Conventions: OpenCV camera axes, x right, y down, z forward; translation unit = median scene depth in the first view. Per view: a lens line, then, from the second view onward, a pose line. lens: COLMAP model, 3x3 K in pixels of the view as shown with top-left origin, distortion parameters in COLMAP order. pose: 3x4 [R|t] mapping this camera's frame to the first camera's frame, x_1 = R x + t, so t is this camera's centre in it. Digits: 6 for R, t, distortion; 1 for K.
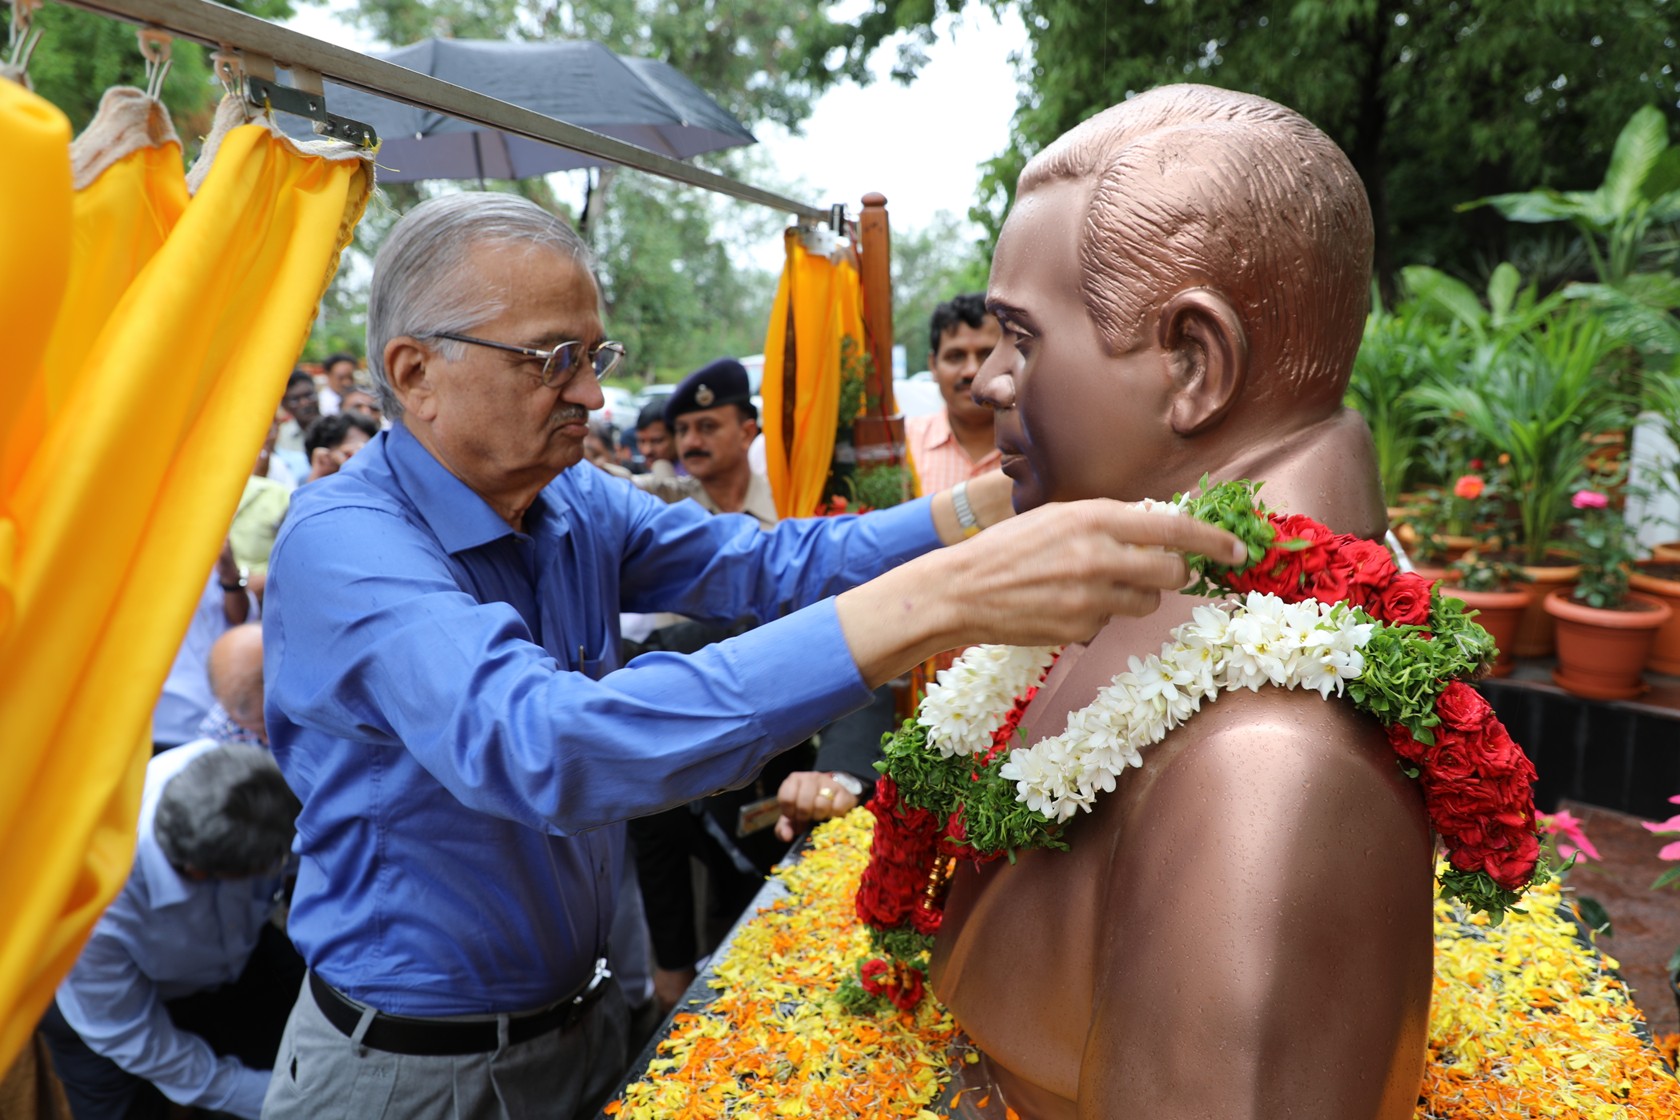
lens RADIAL K [[1127.6, 0, 834.3], [0, 1127.6, 573.1], [0, 0, 1]] dist [-0.074190, 0.029016]
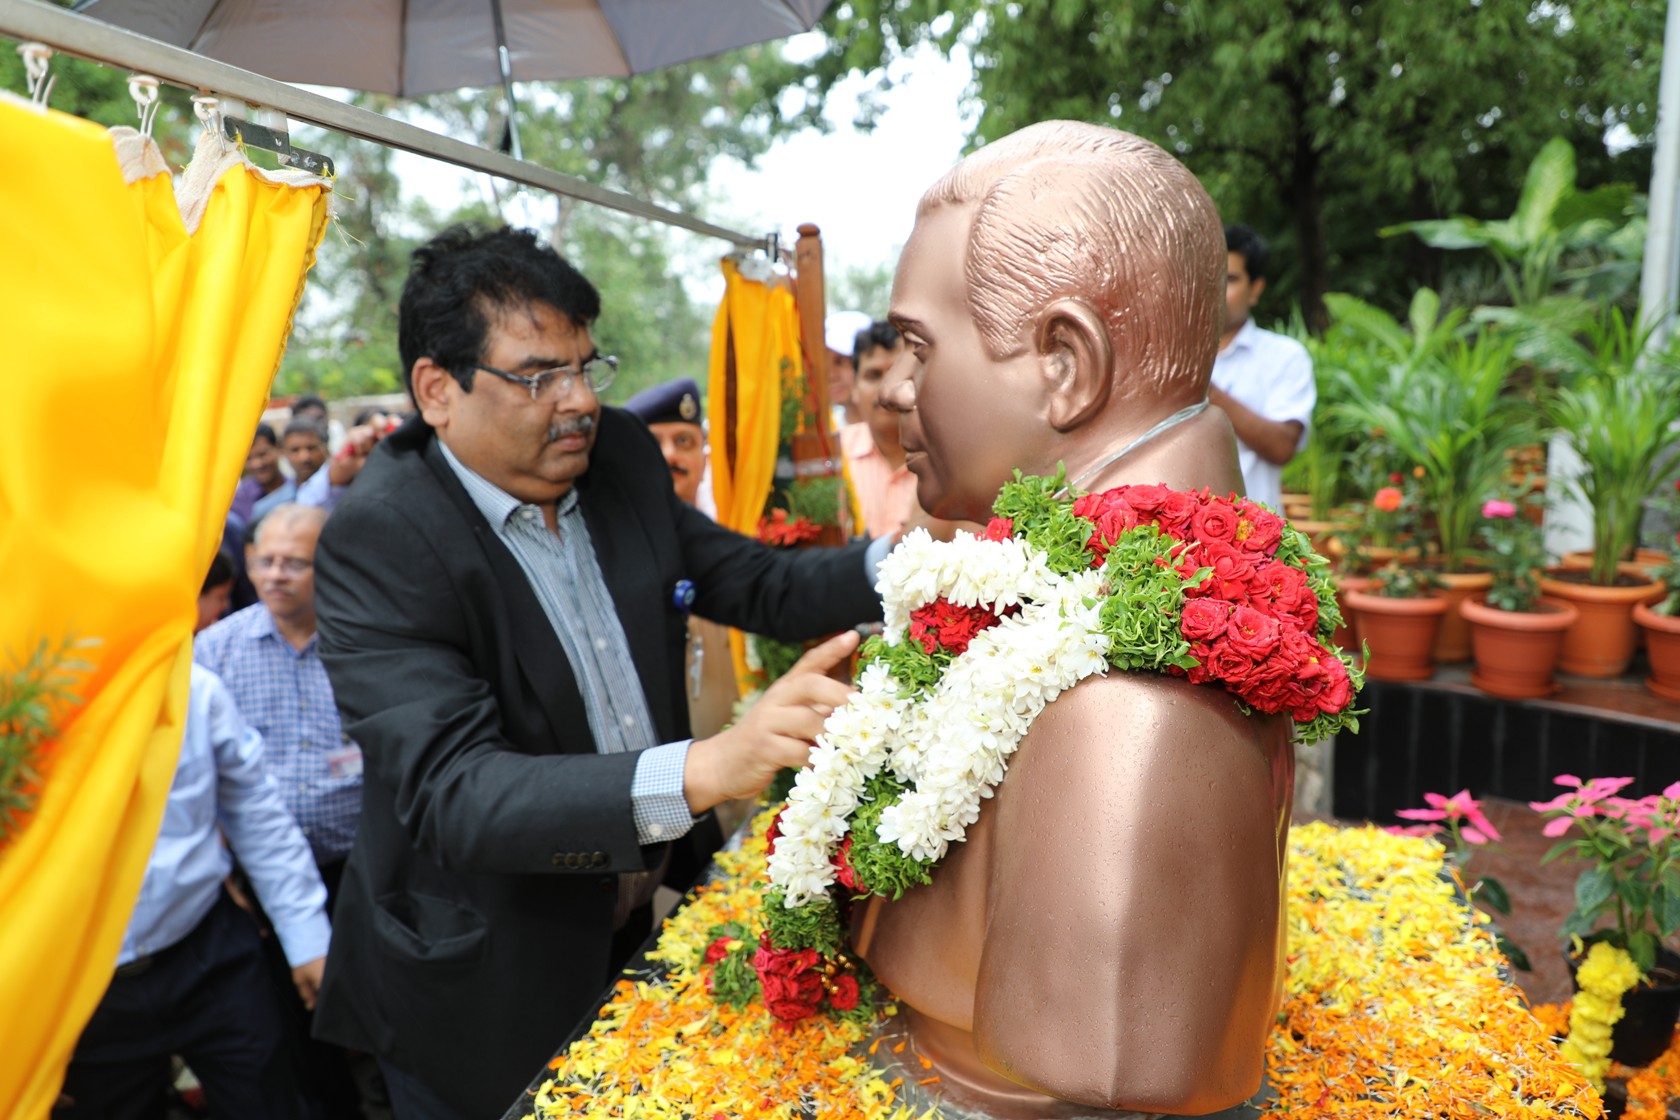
lens RADIAL K [[1127.6, 0, 834.3], [0, 1127.6, 573.1], [0, 0, 1]] dist [-0.074190, 0.029016]
pose [[0.999398, -0.012337, 0.032415, 0.033233], [0.013244, 0.999523, -0.027914, 0.034365], [-0.032055, 0.028326, 0.999085, -0.080926]]
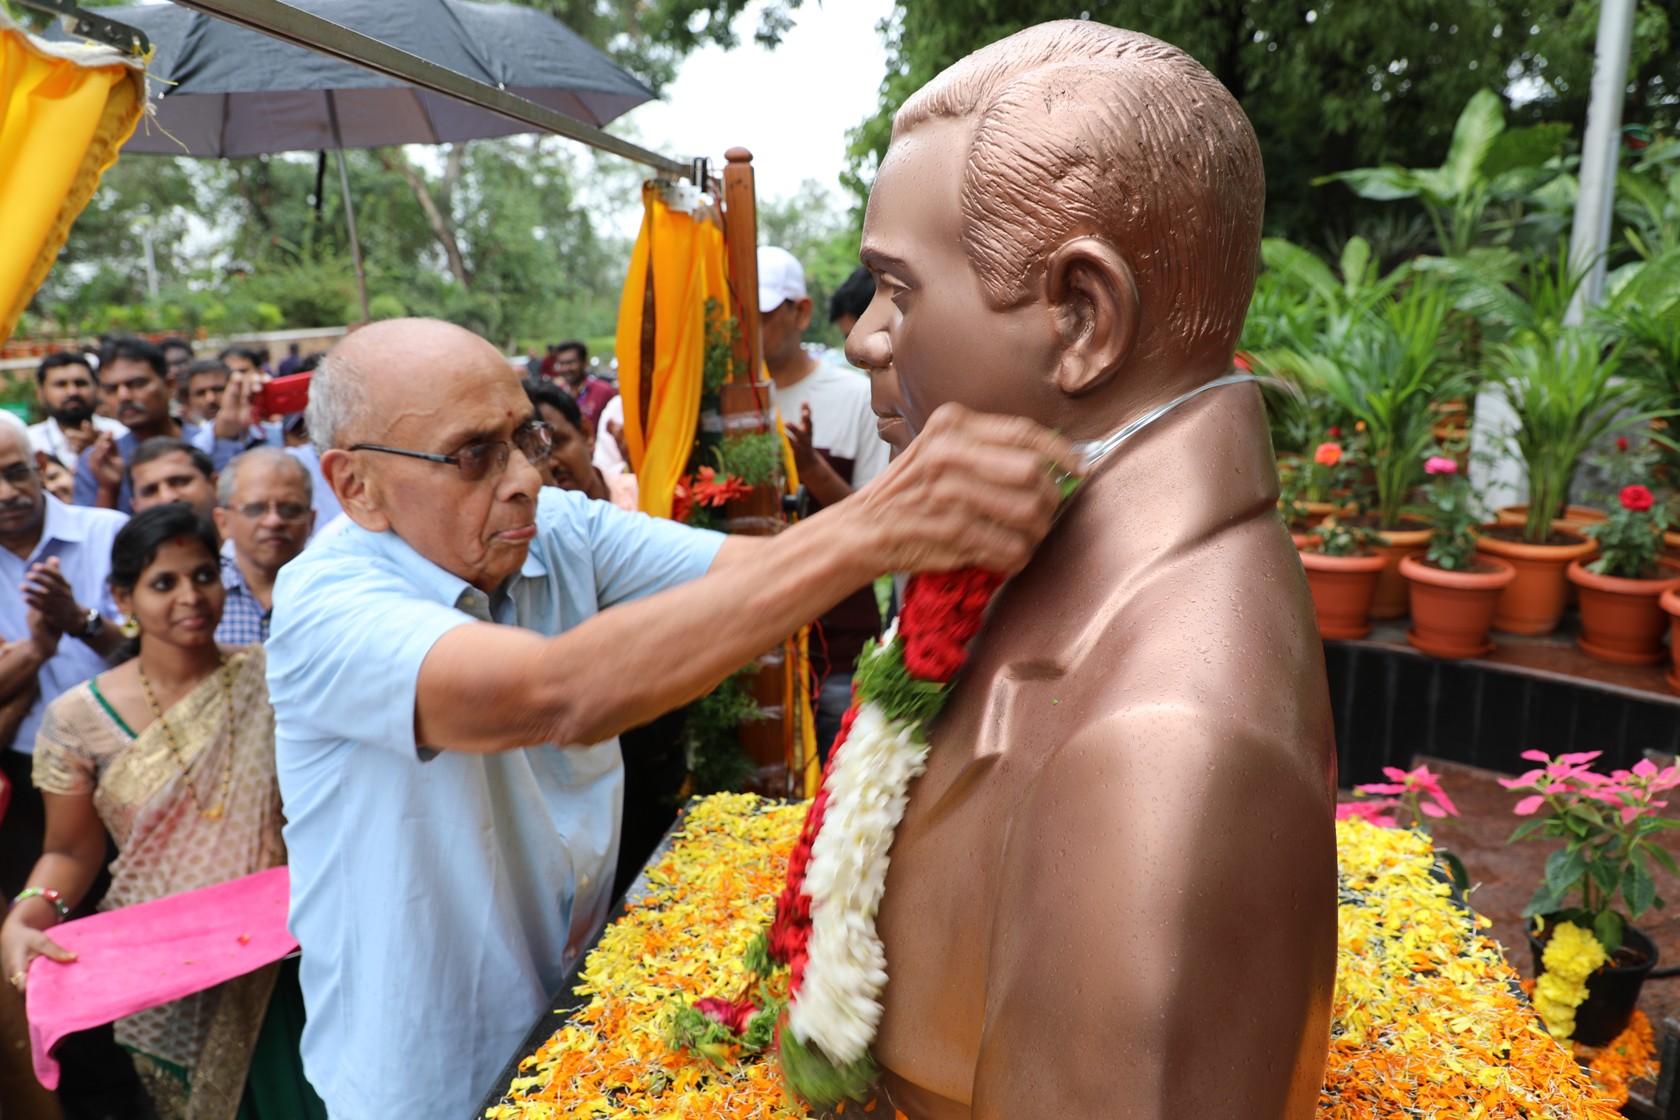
lens RADIAL K [[1127.6, 0, 834.3], [0, 1127.6, 573.1], [0, 0, 1]] dist [-0.074190, 0.029016]
pose [[0.993439, -0.017853, 0.112959, 0.003839], [0.015113, 0.999571, 0.025072, -0.000755], [-0.113358, -0.023201, 0.993283, 0.059907]]
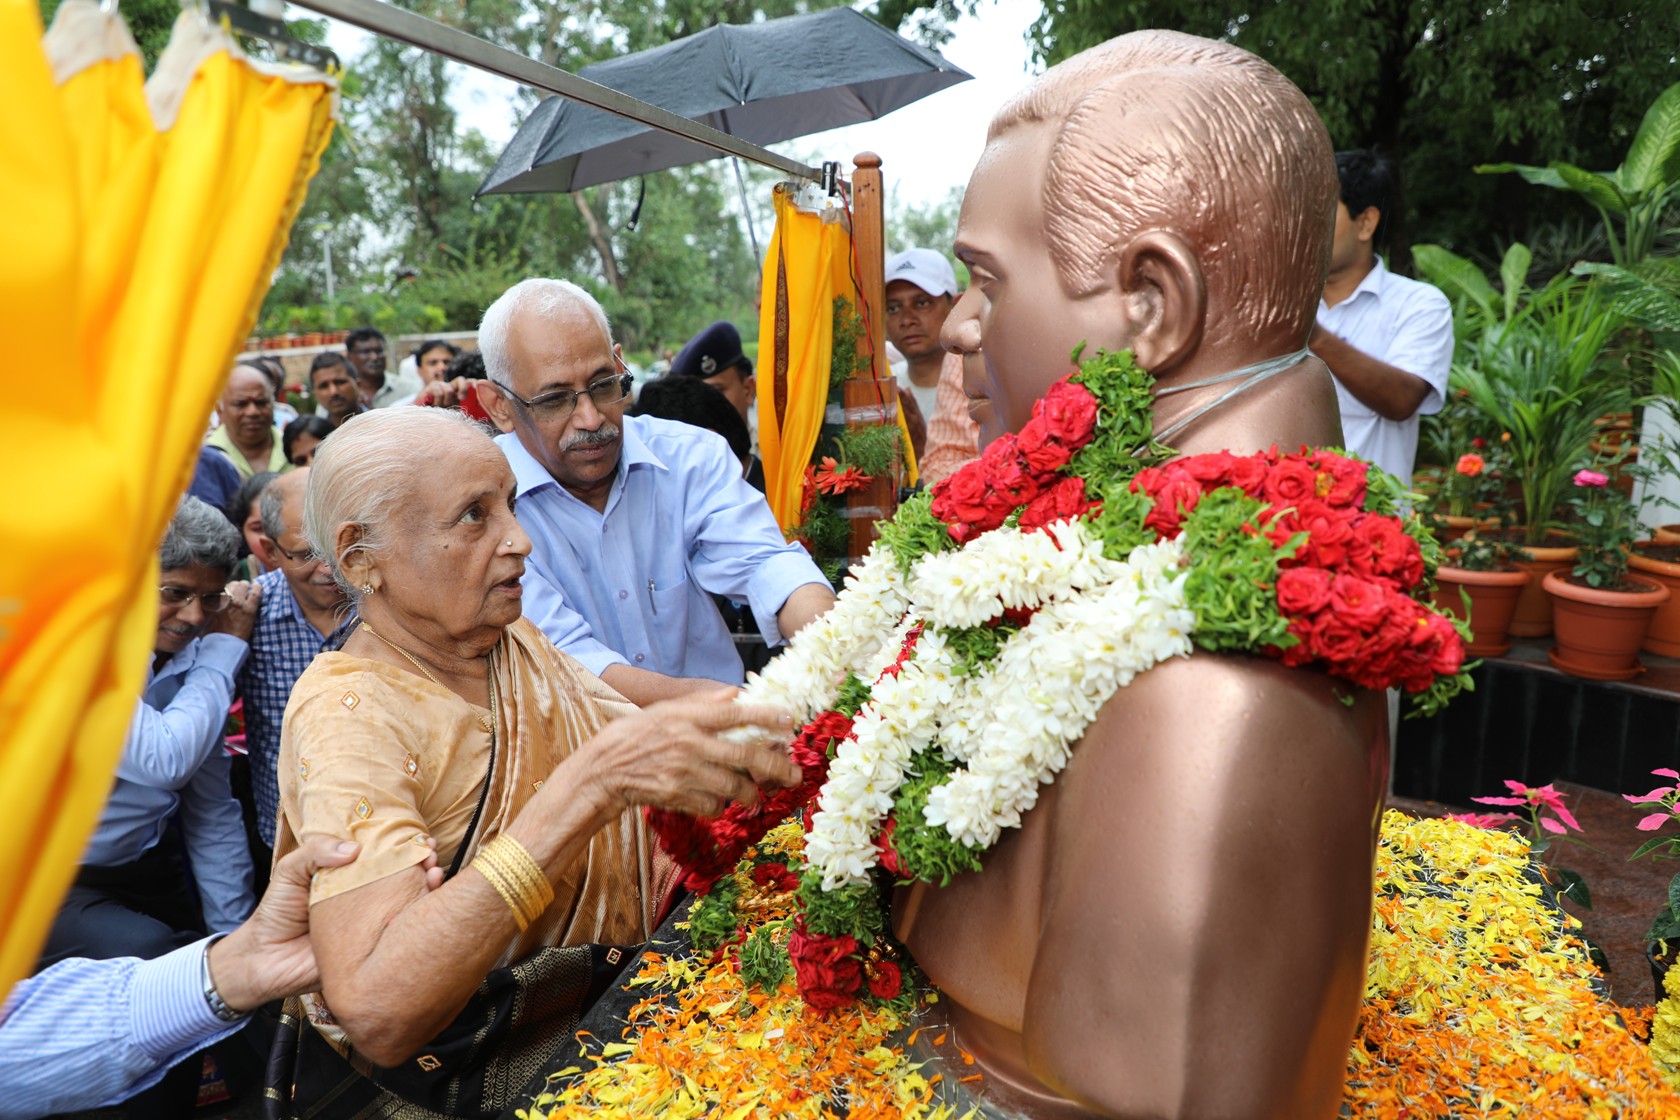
lens RADIAL K [[1134.2, 0, 835.2], [0, 1134.2, 573.0], [0, 0, 1]] dist [-0.077661, 0.033154]
pose [[0.999827, 0.016332, -0.008866, 0.033048], [-0.016179, 0.999724, 0.017029, 0.027825], [0.009142, -0.016883, 0.999816, -0.013753]]
